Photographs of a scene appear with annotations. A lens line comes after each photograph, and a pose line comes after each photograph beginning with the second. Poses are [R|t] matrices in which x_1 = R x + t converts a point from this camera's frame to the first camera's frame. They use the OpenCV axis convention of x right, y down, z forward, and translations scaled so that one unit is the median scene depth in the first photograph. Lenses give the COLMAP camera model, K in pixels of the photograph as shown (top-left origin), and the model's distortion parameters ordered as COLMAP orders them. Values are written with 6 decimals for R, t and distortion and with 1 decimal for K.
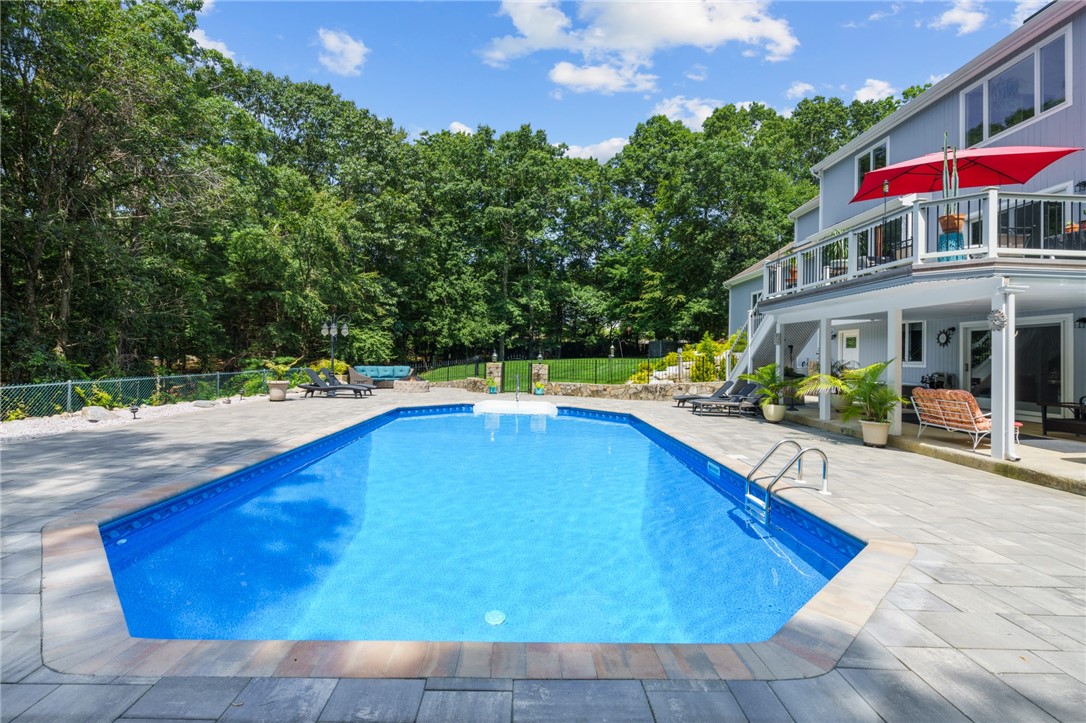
lens RADIAL K [[494.3, 0, 538.4], [0, 494.3, 360.4], [0, 0, 1]] dist [-0.022687, 0.002063]
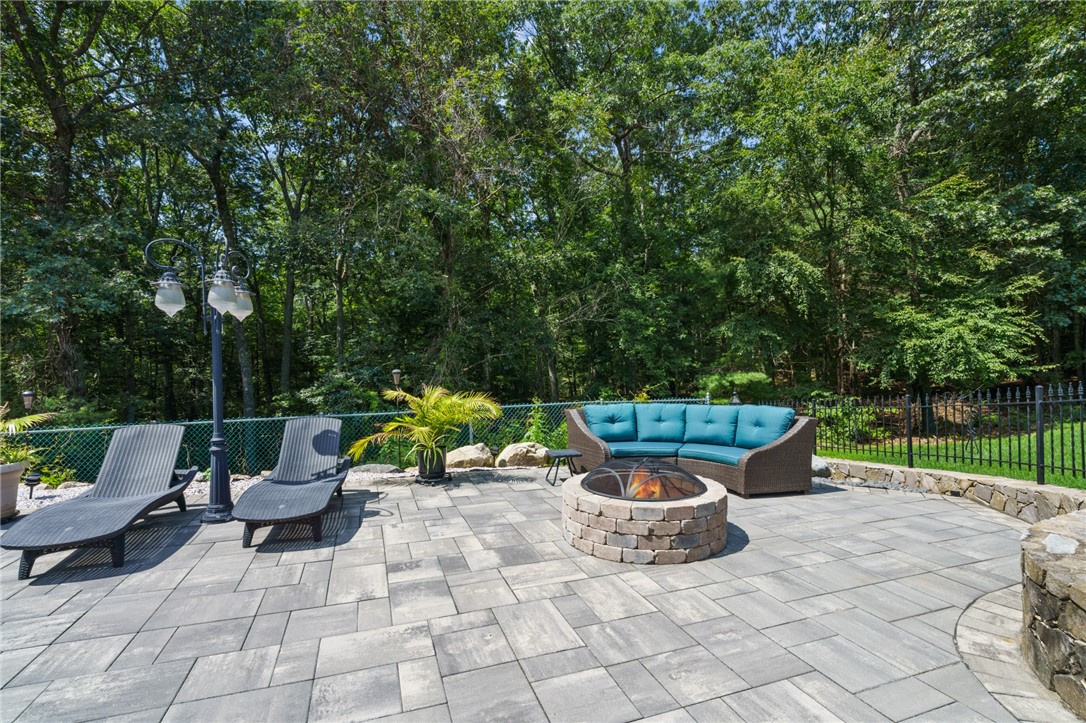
lens RADIAL K [[494.3, 0, 518.7], [0, 494.3, 360.2], [0, 0, 1]] dist [-0.022687, 0.002063]
pose [[0.264869, -0.027644, -0.963888, -0.026310], [0.008321, 0.999617, -0.026383, -0.006540], [0.964248, -0.001032, 0.264998, 0.533923]]
